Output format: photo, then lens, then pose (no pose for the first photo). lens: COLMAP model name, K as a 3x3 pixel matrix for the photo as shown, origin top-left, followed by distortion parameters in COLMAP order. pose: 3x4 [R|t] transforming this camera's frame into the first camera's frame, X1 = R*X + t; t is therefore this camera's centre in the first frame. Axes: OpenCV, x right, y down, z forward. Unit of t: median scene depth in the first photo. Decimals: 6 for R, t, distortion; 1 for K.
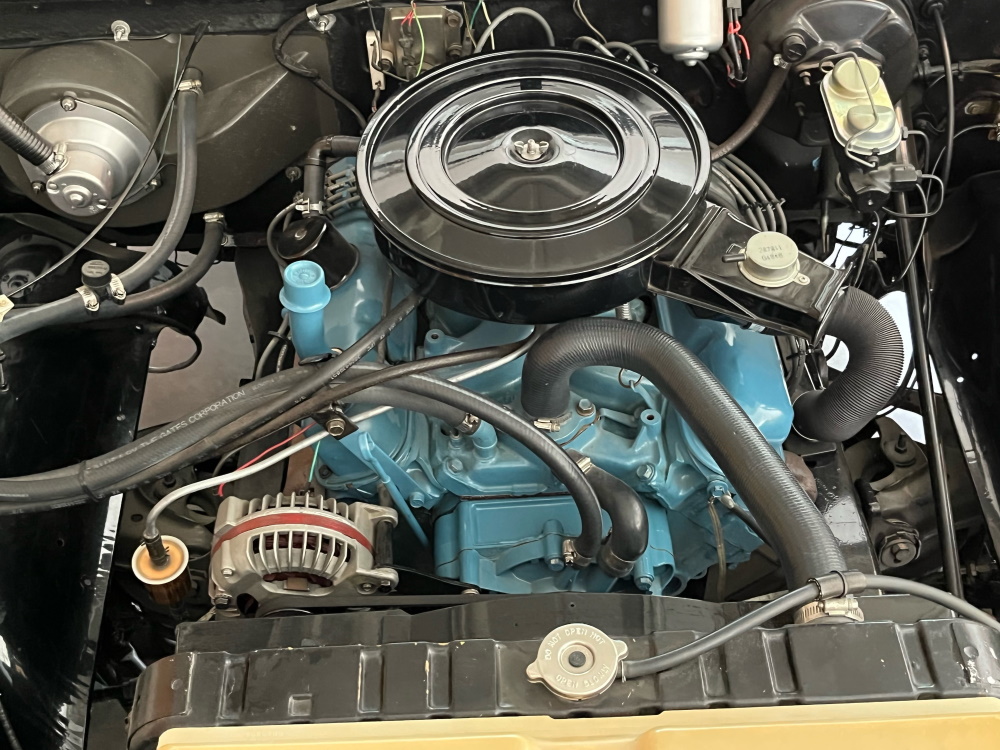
lens RADIAL K [[1311.4, 0, 500.0], [0, 1311.4, 375.0], [0, 0, 1]] dist [0.036853, -0.047335]
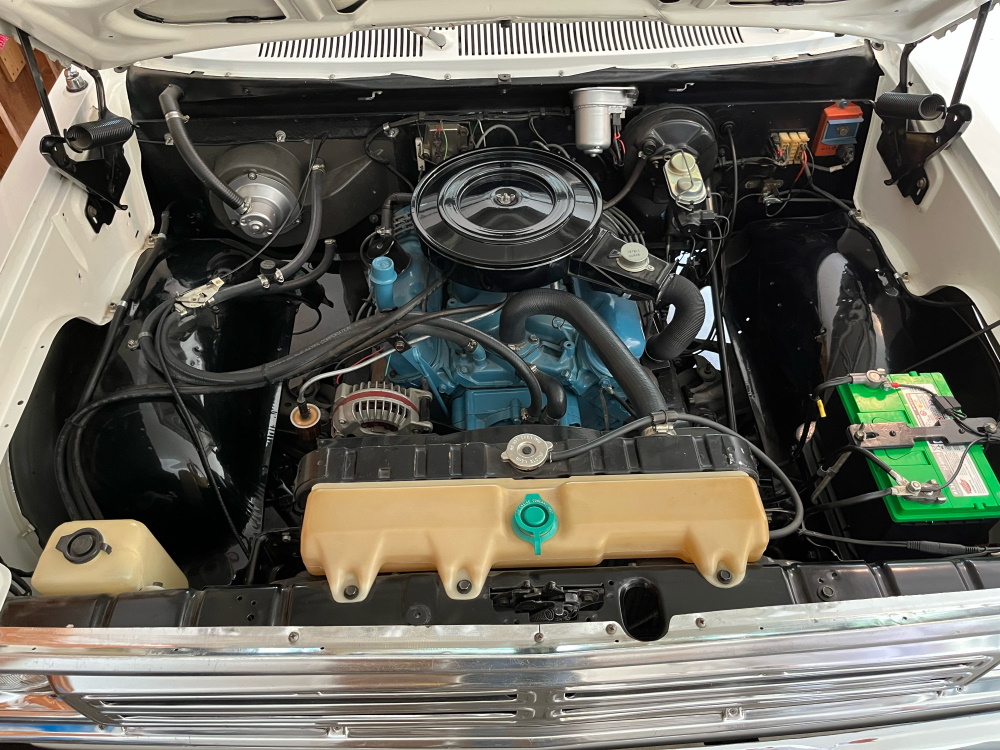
lens RADIAL K [[795.1, 0, 487.8], [0, 795.1, 380.7], [0, 0, 1]] dist [0.047260, -0.092324]
pose [[0.999974, 0.006829, 0.002248, -0.001934], [-0.006851, 0.999924, 0.010226, 0.071408], [-0.002178, -0.010241, 0.999945, -0.123221]]
